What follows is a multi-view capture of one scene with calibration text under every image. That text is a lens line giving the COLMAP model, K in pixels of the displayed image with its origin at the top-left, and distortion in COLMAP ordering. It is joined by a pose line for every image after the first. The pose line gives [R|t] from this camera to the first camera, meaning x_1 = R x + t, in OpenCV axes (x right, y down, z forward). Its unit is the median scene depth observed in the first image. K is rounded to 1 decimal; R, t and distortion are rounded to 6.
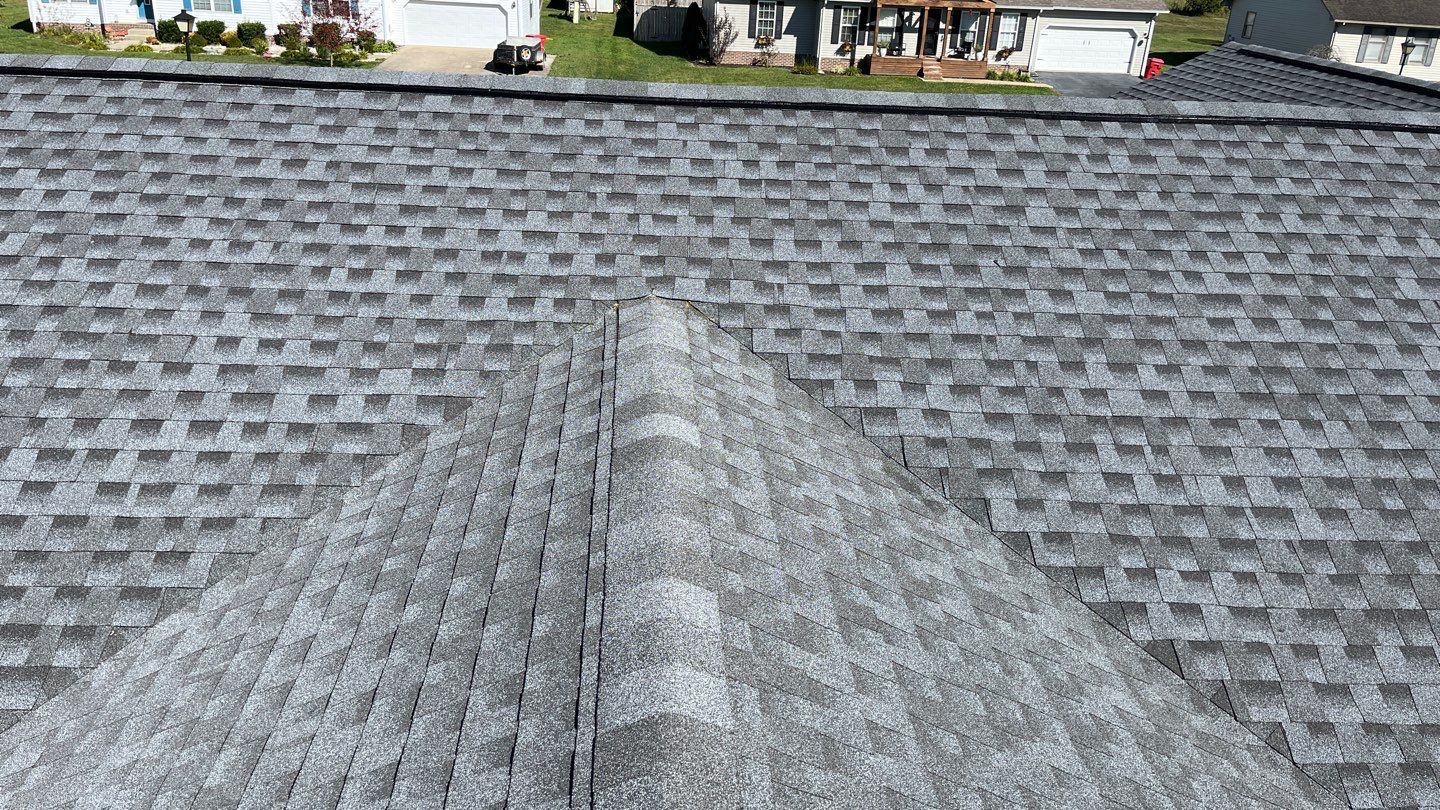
lens RADIAL K [[1071.6, 0, 720.0], [0, 1071.6, 405.0], [0, 0, 1]] dist [0.034154, -0.001312]
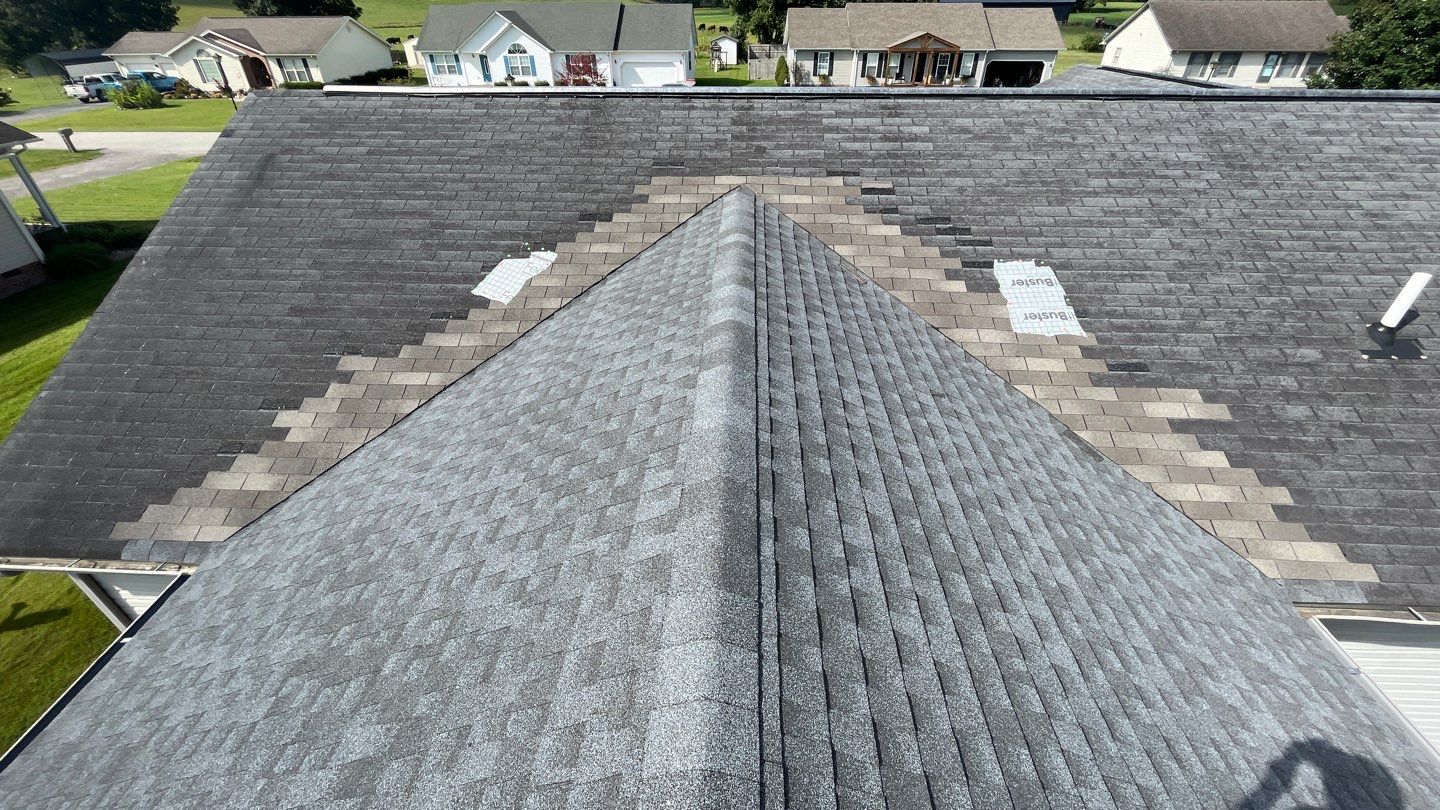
lens RADIAL K [[584.6, 0, 724.6], [0, 584.6, 405.5], [0, 0, 1]] dist [-0.002449, -0.000207]
pose [[0.992514, 0.019126, -0.120623, 0.083761], [0.002524, 0.984238, 0.176829, 0.166669], [0.122104, -0.175810, 0.976822, -0.336501]]
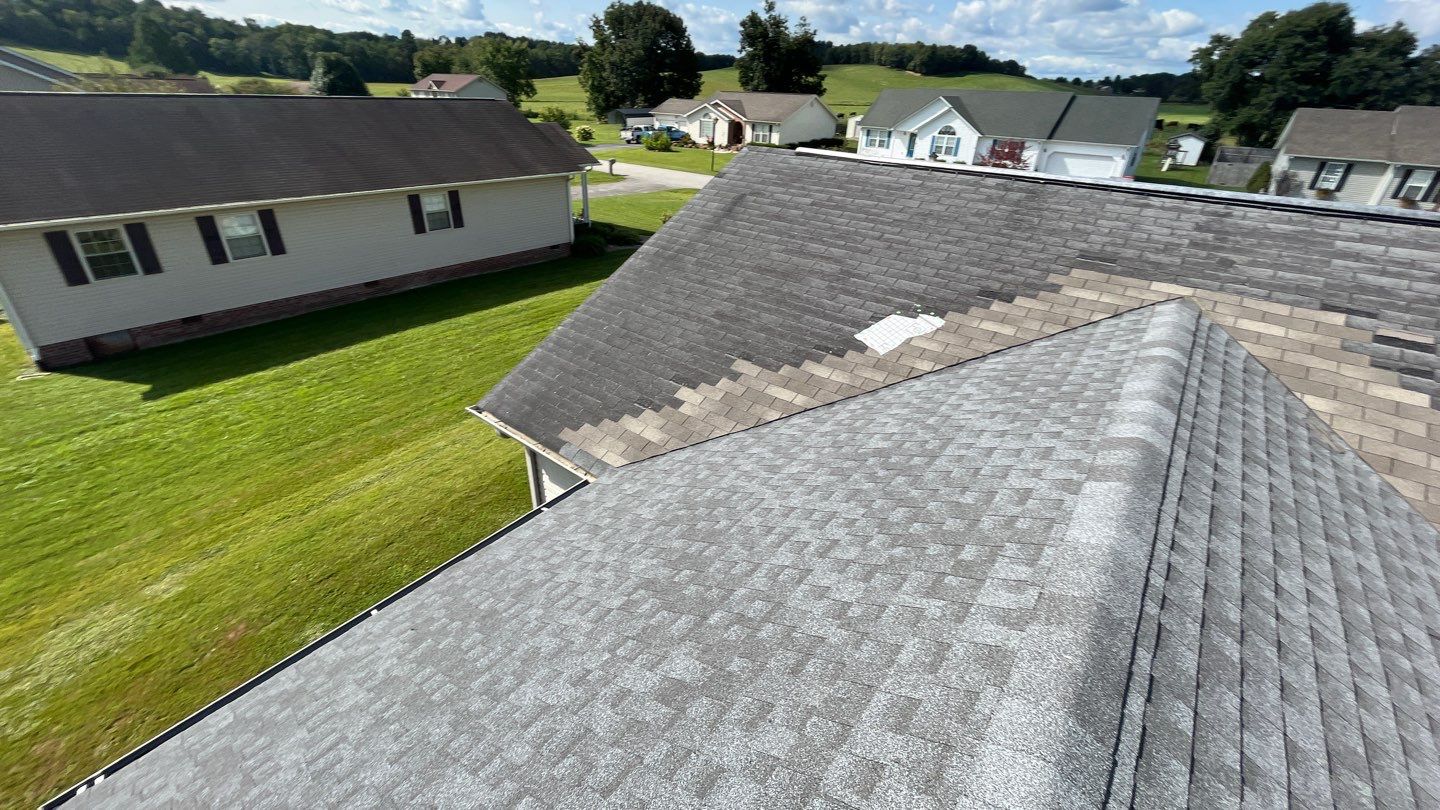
lens RADIAL K [[584.6, 0, 724.6], [0, 584.6, 405.5], [0, 0, 1]] dist [-0.002449, -0.000207]
pose [[0.743352, 0.298460, -0.598623, 0.014940], [-0.267217, 0.952924, 0.143284, 0.194536], [0.613207, 0.053452, 0.788112, -0.404320]]
